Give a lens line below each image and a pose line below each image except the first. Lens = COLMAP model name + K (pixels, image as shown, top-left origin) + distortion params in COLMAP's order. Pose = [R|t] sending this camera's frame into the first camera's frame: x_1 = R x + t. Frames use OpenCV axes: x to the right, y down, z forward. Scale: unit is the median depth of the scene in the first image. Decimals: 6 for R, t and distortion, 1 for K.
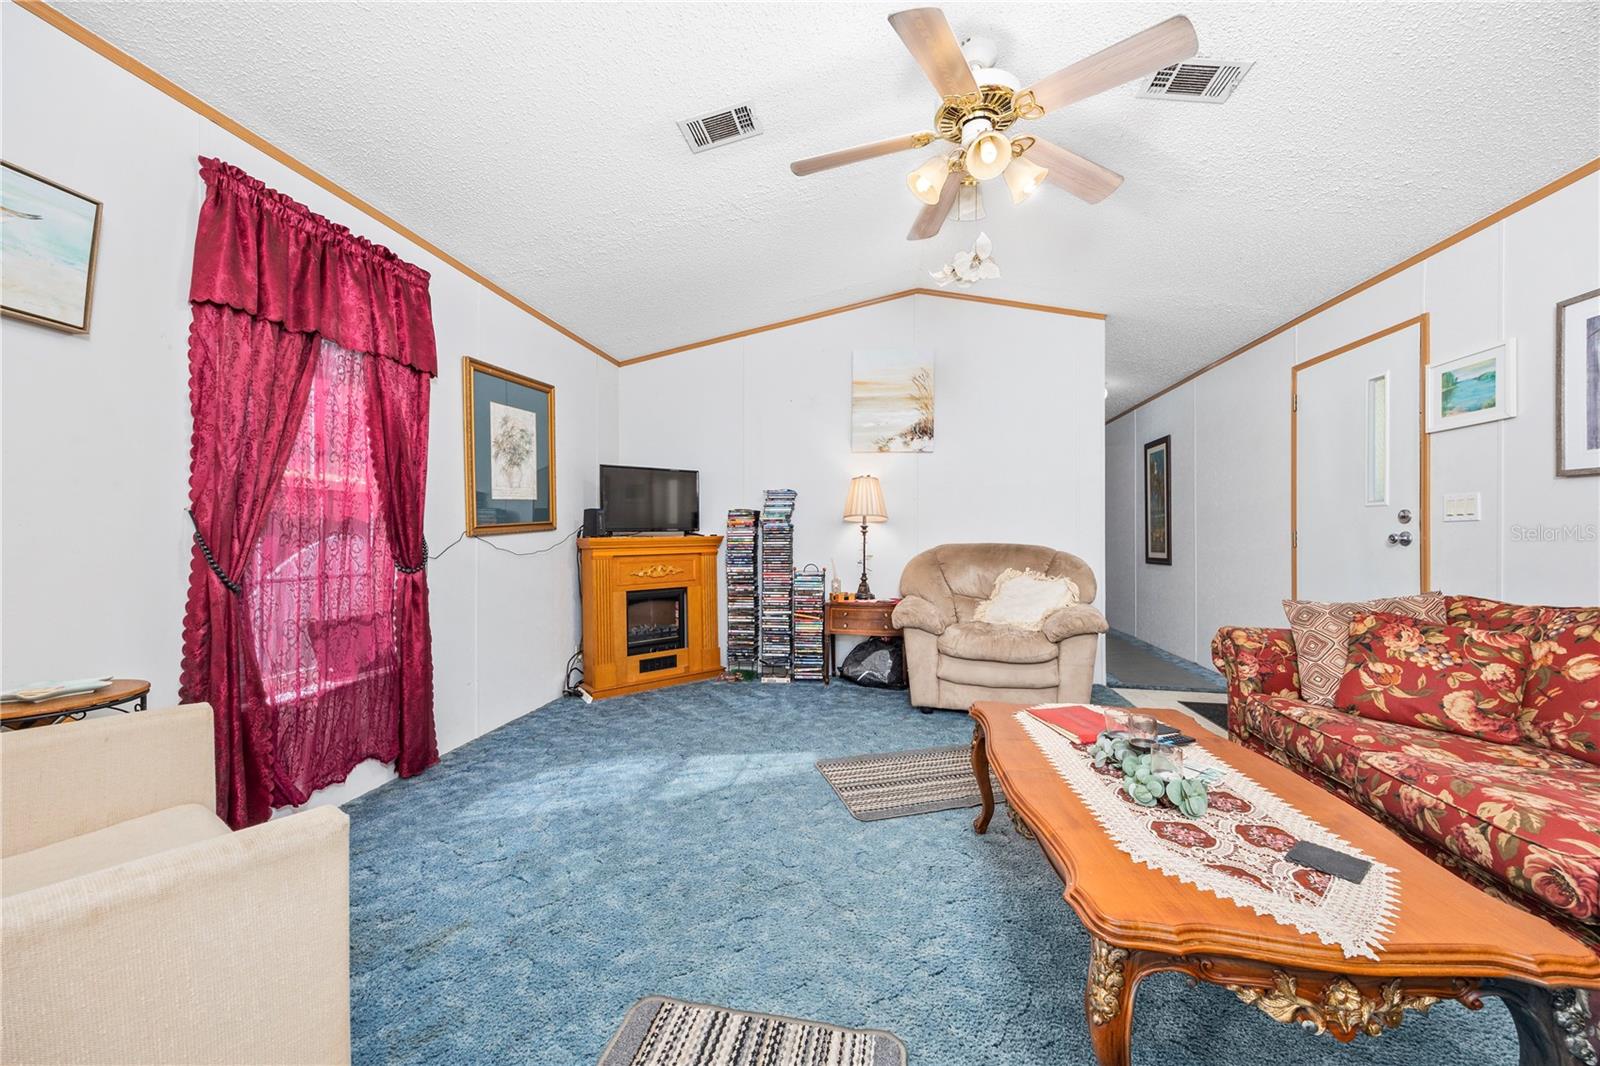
lens RADIAL K [[608.5, 0, 804.6], [0, 608.5, 534.1], [0, 0, 1]] dist [0.000007, -0.000043]
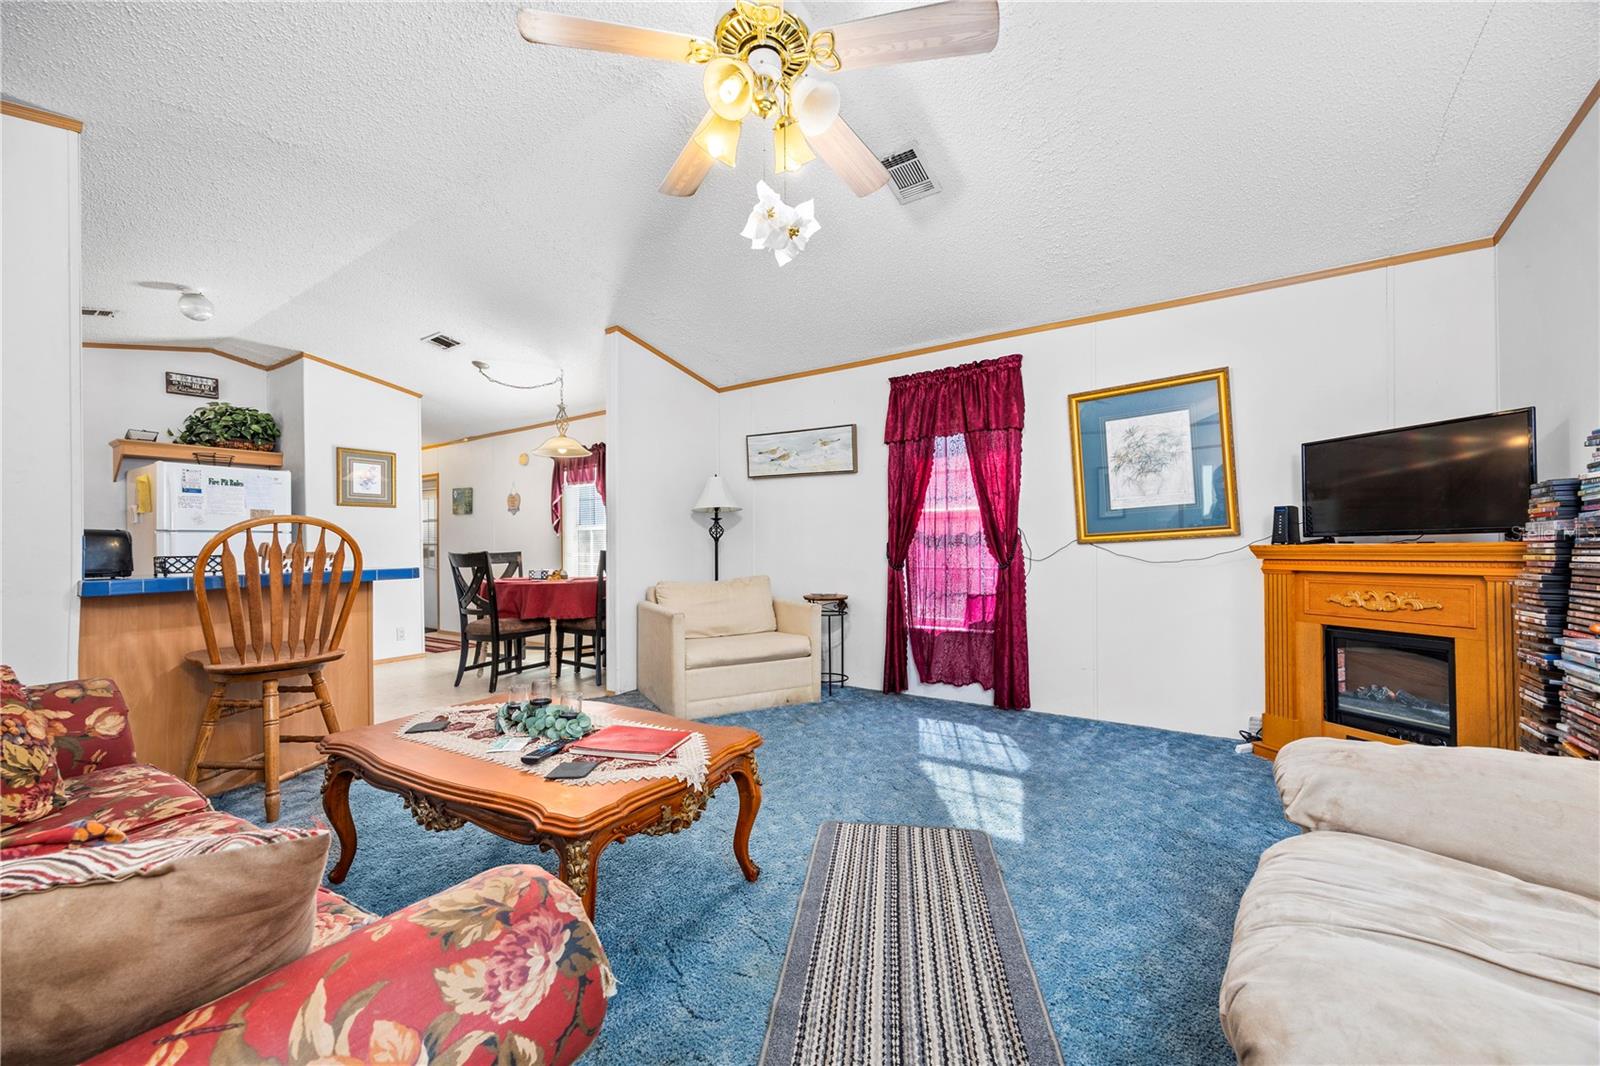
lens RADIAL K [[602.9, 0, 806.5], [0, 602.9, 540.3], [0, 0, 1]] dist [-0.000559, 0.000001]
pose [[-0.404110, -0.004861, -0.914698, 0.591712], [0.007031, 0.999940, -0.008420, 0.002191], [0.914684, -0.009834, -0.404051, 0.795495]]
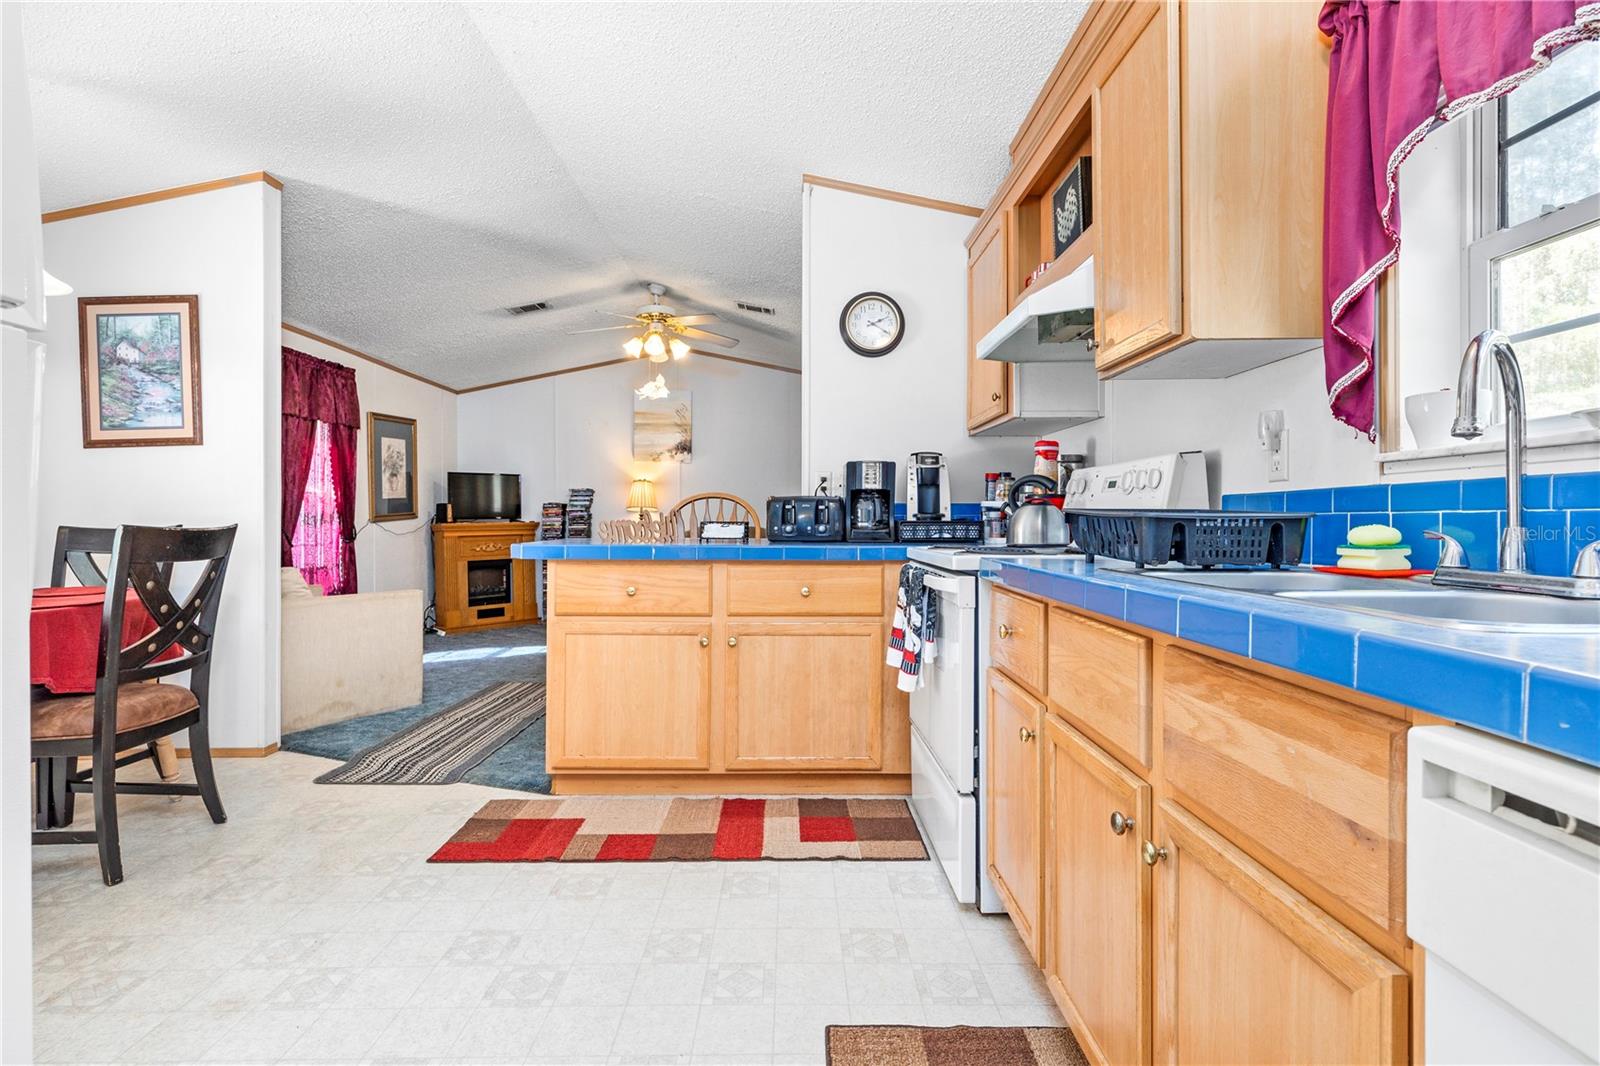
lens RADIAL K [[805.1, 0, 803.7], [0, 805.1, 521.0], [0, 0, 1]] dist [0.000227, -0.000179]
pose [[0.987253, -0.005750, 0.159055, 0.196339], [0.006351, 0.999974, -0.003273, 0.012121], [-0.159032, 0.004241, 0.987264, -1.048339]]
